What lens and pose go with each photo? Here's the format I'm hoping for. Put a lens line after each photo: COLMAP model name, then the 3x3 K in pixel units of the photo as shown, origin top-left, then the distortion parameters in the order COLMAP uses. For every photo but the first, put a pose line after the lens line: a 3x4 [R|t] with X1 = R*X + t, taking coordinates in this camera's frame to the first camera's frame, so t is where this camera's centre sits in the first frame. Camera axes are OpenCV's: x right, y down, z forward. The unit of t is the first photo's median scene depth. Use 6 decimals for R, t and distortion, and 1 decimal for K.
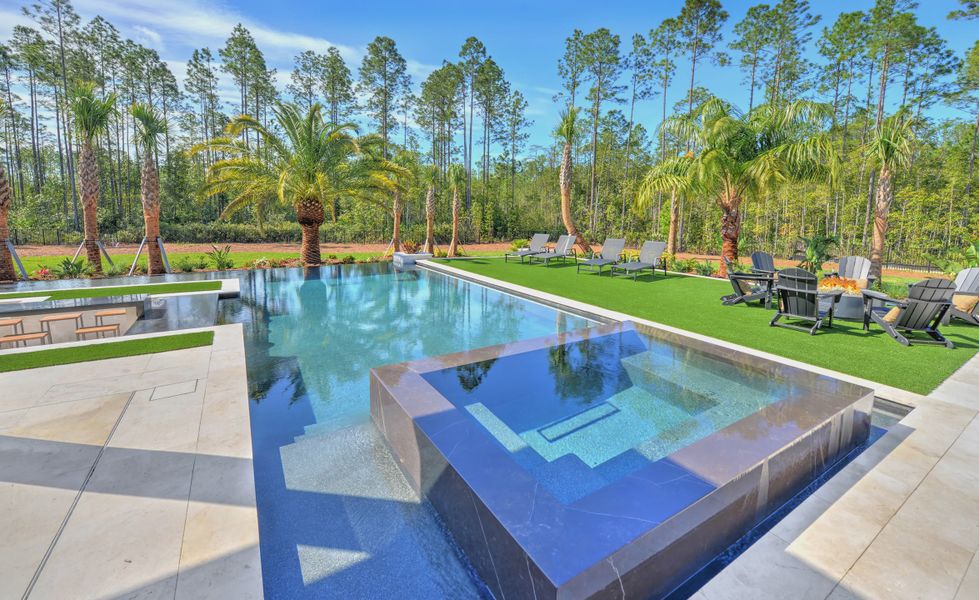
lens RADIAL K [[400.1, 0, 491.4], [0, 400.1, 257.6], [0, 0, 1]] dist [-0.009086, 0.001394]
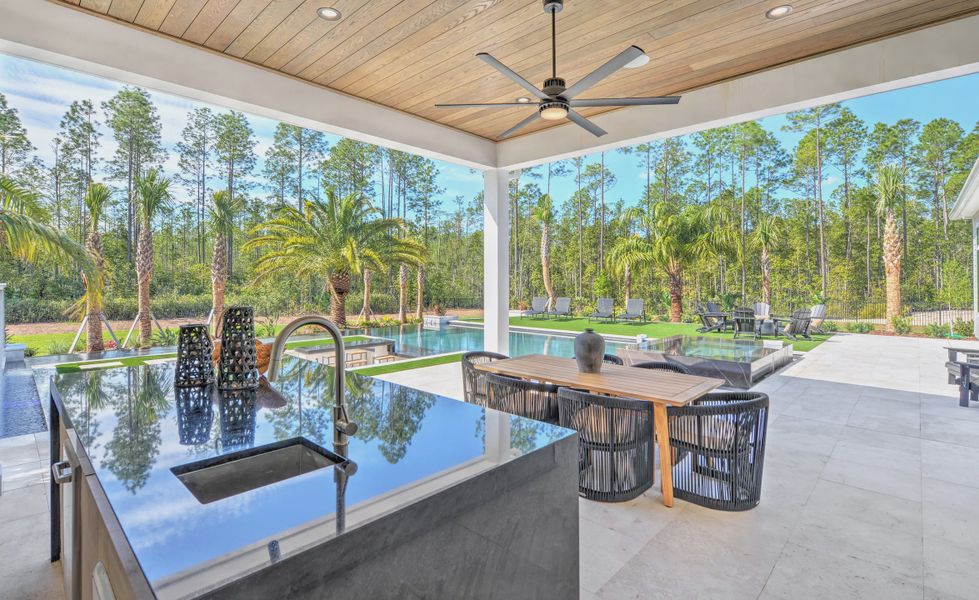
lens RADIAL K [[453.5, 0, 466.5], [0, 453.5, 278.3], [0, 0, 1]] dist [-0.002662, 0.000013]
pose [[0.974439, -0.016241, 0.224066, -0.137832], [0.041676, 0.993139, -0.109259, 0.009417], [-0.220754, 0.115805, 0.968430, -0.113652]]
